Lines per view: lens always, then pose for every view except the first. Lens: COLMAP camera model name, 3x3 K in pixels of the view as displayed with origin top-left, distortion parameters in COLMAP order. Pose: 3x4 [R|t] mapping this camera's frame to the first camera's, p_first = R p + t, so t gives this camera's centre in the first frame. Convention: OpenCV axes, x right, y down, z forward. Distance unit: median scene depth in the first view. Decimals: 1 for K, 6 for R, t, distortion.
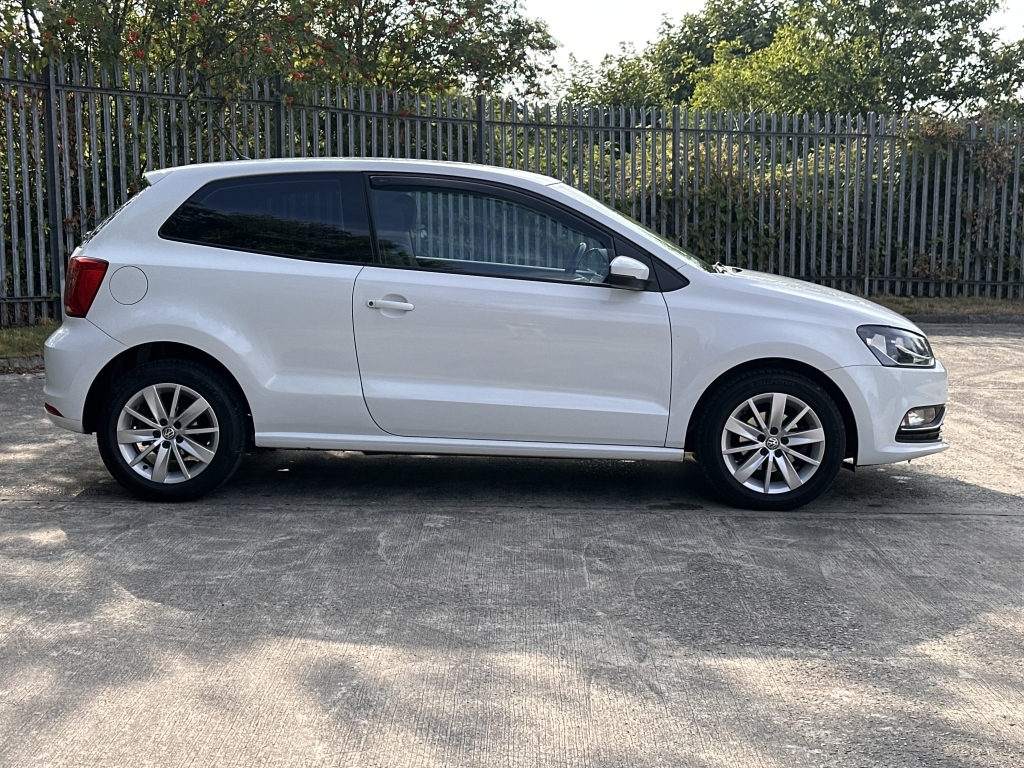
lens RADIAL K [[1410.2, 0, 512.0], [0, 1410.2, 384.0], [0, 0, 1]] dist [0.118721, -0.038638]
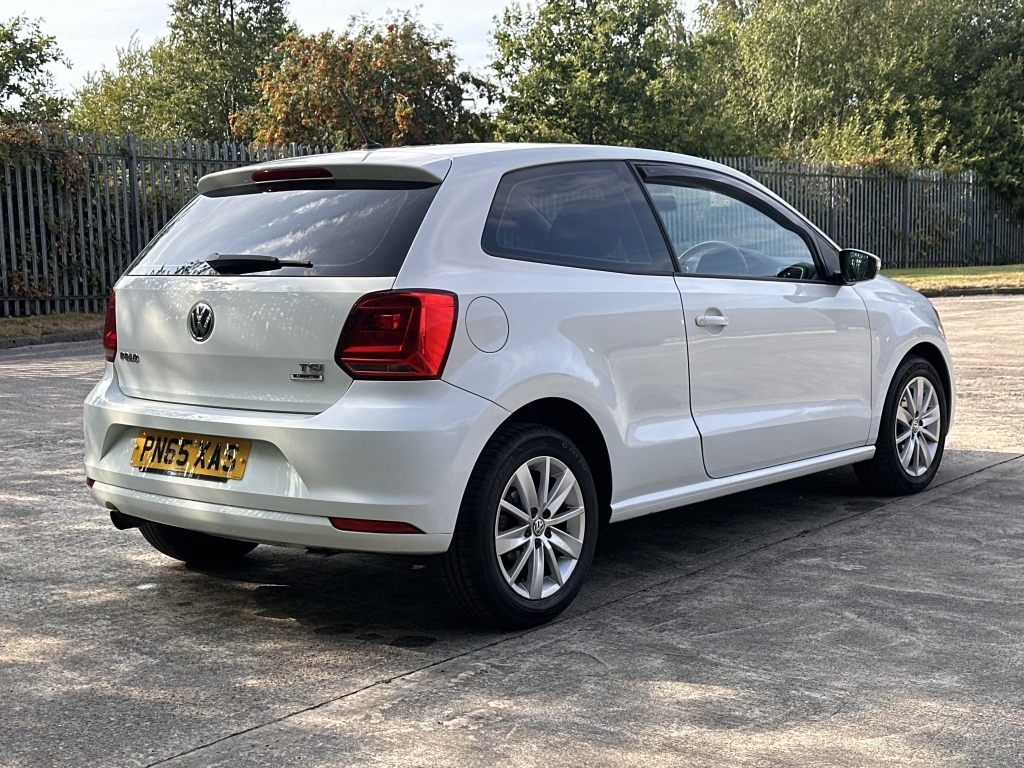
lens RADIAL K [[1410.2, 0, 512.0], [0, 1410.2, 384.0], [0, 0, 1]] dist [0.118721, -0.038638]
pose [[0.645983, -0.111172, 0.755213, -0.224533], [0.120627, 0.991774, 0.042815, -0.019538], [-0.753760, 0.063442, 0.654080, 0.158954]]
